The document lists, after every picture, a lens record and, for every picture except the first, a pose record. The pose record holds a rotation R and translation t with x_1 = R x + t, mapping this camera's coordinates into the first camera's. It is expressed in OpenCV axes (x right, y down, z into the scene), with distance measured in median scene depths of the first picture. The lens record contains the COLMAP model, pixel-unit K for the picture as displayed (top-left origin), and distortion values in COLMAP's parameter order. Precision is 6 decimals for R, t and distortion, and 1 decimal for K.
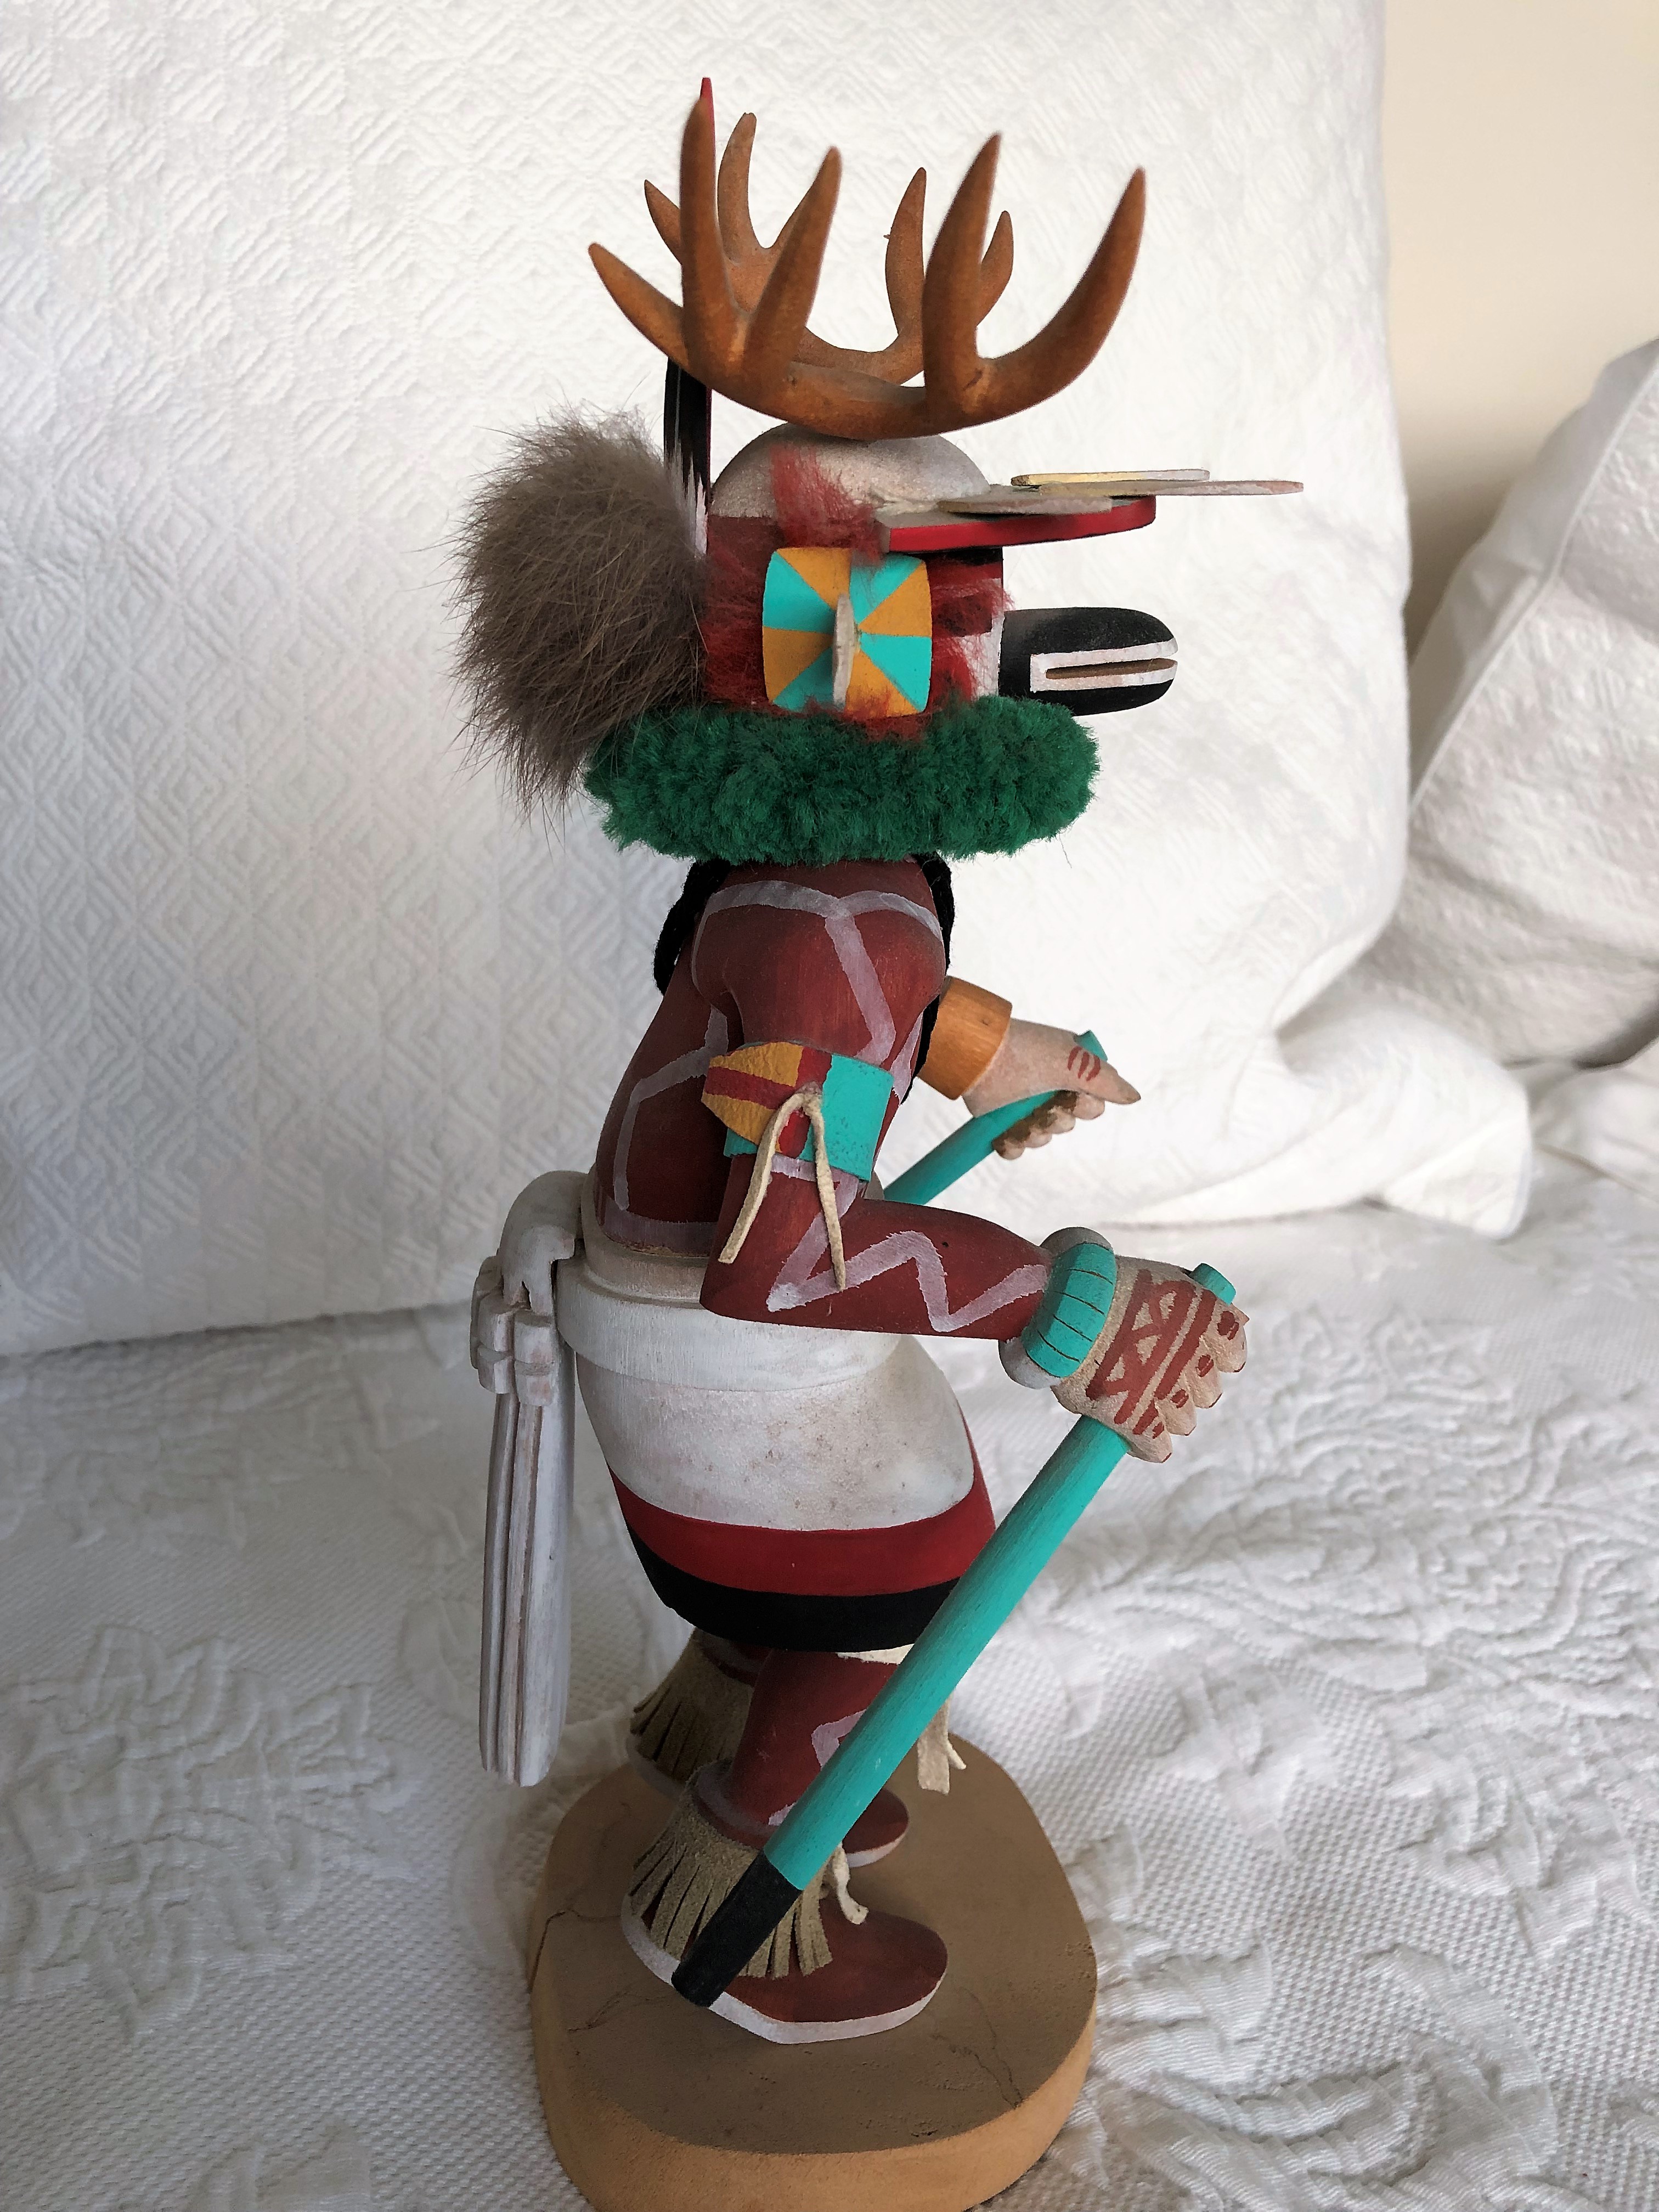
lens RADIAL K [[1796.9, 0, 816.3], [0, 1796.9, 1106.0], [0, 0, 1]] dist [-0.043891, 0.014123]
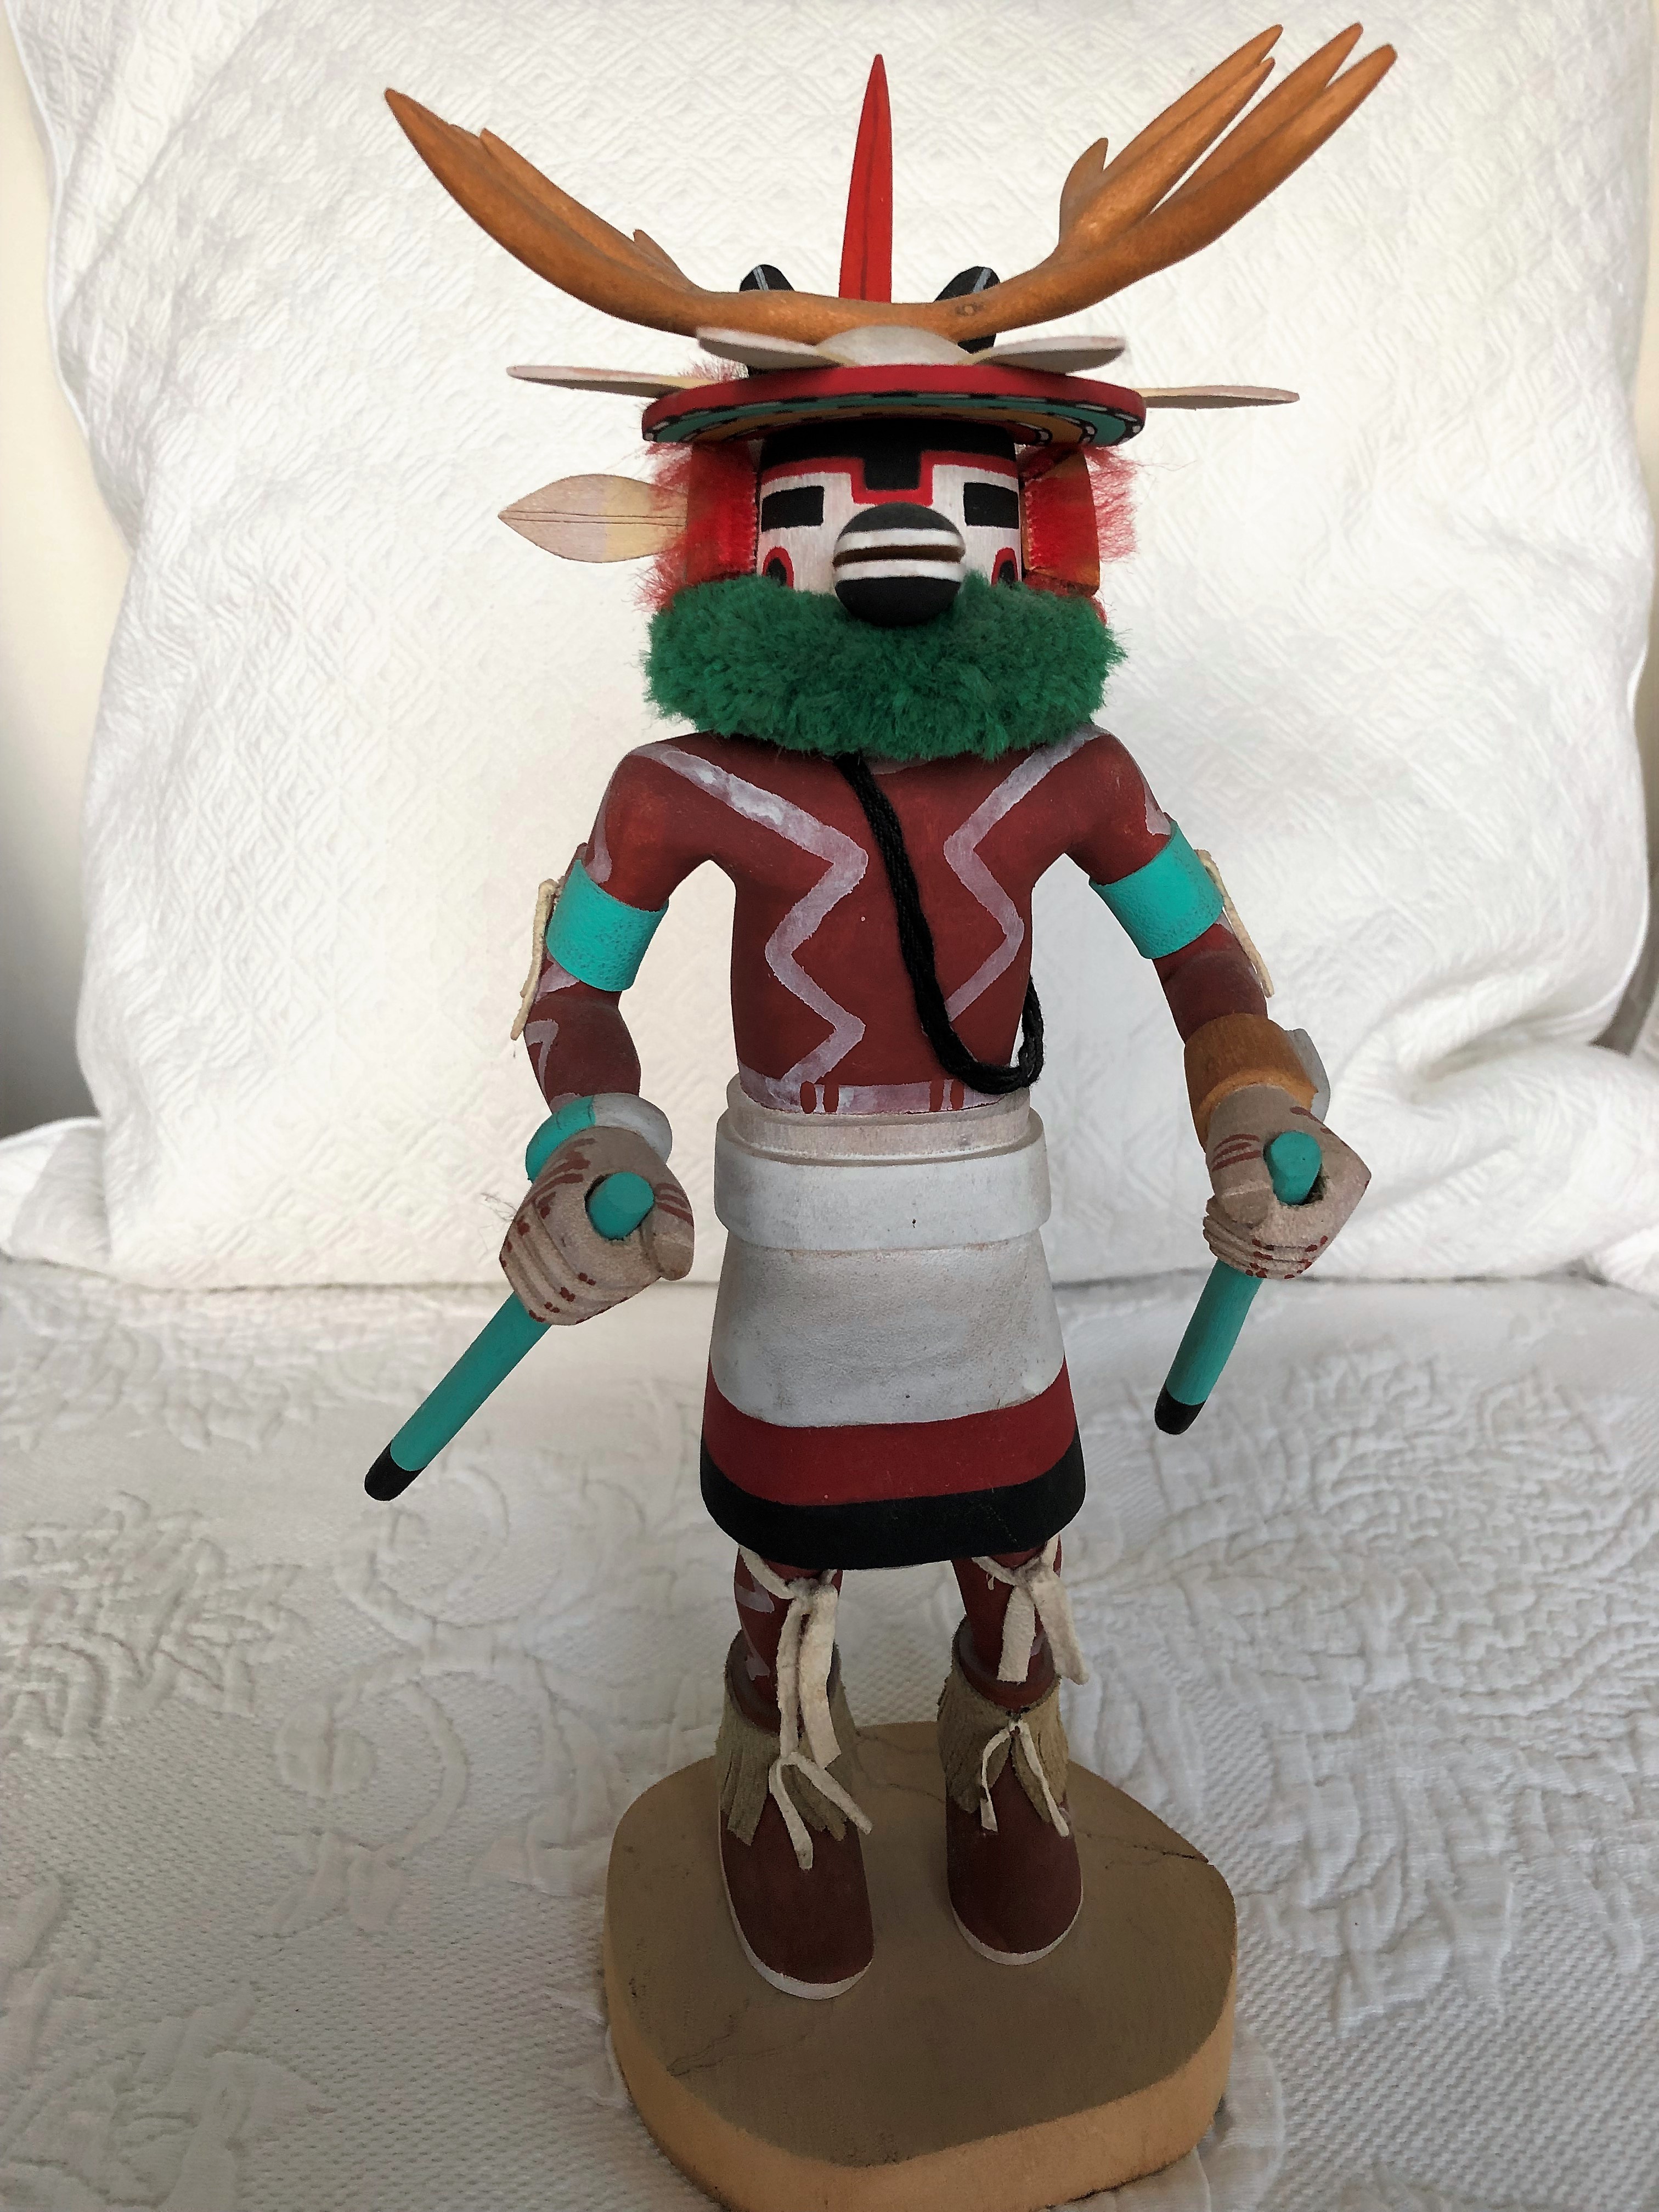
lens RADIAL K [[1796.9, 0, 824.6], [0, 1796.9, 1102.9], [0, 0, 1]] dist [-0.043891, 0.014123]
pose [[0.947224, 0.034956, -0.318662, 0.334840], [-0.062590, 0.995073, -0.076893, 0.087495], [0.314404, 0.092780, 0.944745, 0.033419]]
